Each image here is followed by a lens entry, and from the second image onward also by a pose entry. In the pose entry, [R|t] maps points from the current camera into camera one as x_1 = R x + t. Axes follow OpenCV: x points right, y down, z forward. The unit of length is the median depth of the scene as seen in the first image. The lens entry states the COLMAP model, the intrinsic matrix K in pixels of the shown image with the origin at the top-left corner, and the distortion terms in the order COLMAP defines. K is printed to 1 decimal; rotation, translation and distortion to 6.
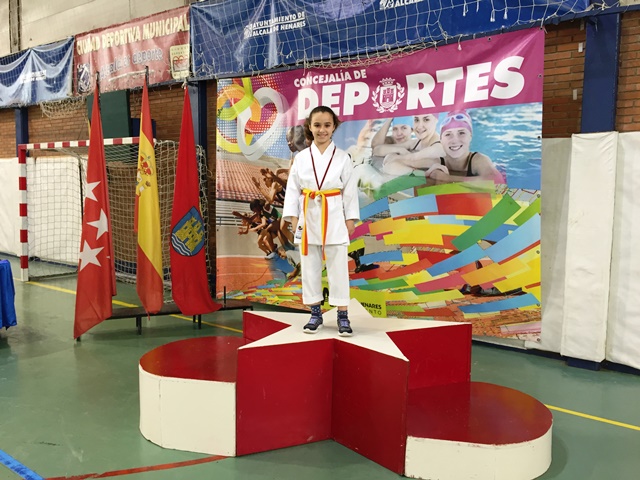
lens RADIAL K [[540.5, 0, 319.5], [0, 540.5, 238.4], [0, 0, 1]] dist [0.097447, -0.139040]
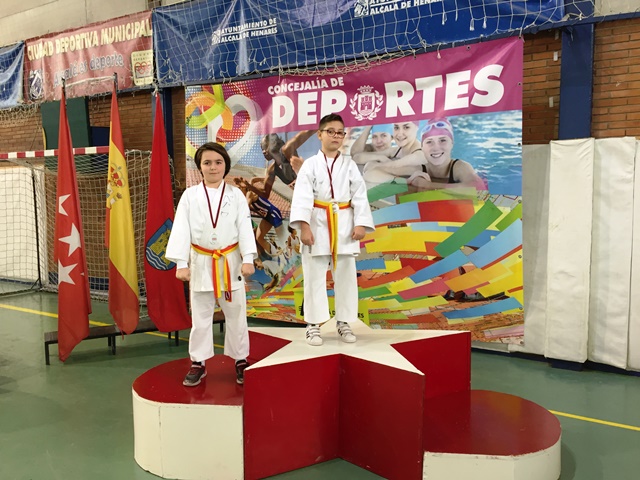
lens RADIAL K [[540.5, 0, 318.2], [0, 540.5, 238.1], [0, 0, 1]] dist [0.097447, -0.139040]
pose [[0.995642, -0.025162, 0.089794, -0.059569], [0.026026, 0.999625, -0.008462, -0.009871], [-0.089547, 0.010762, 0.995924, 0.020052]]
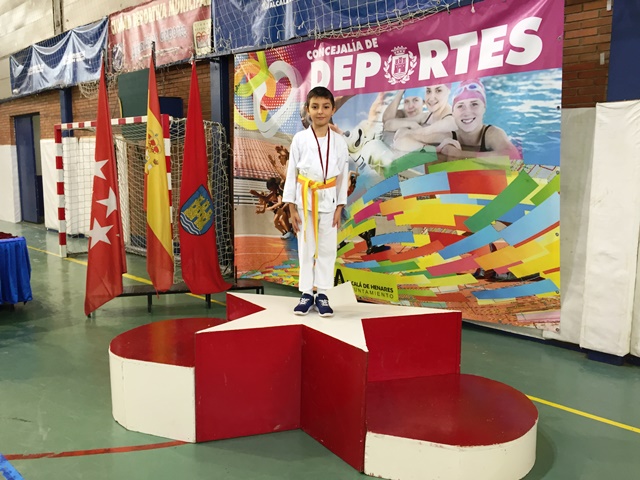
lens RADIAL K [[540.5, 0, 320.5], [0, 540.5, 237.7], [0, 0, 1]] dist [0.097447, -0.139040]
pose [[0.993566, 0.009986, -0.112814, 0.102464], [-0.005773, 0.999276, 0.037611, -0.001461], [0.113108, -0.036718, 0.992904, 0.044847]]
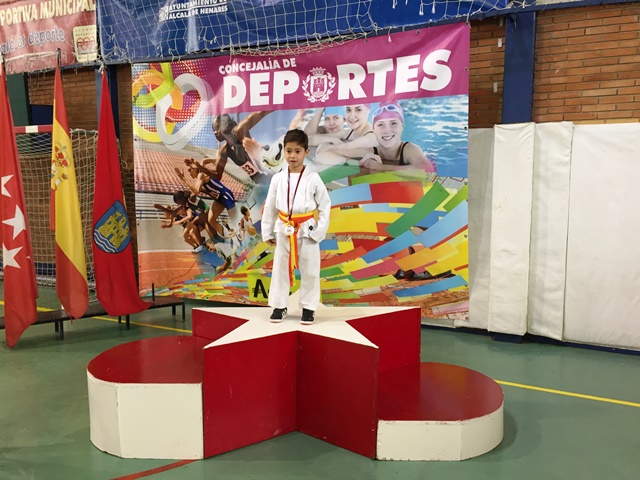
lens RADIAL K [[540.5, 0, 317.9], [0, 540.5, 238.7], [0, 0, 1]] dist [0.097447, -0.139040]
pose [[0.982854, -0.035089, 0.181019, -0.069326], [0.031252, 0.999223, 0.024003, -0.004304], [-0.181720, -0.017934, 0.983187, 0.010701]]
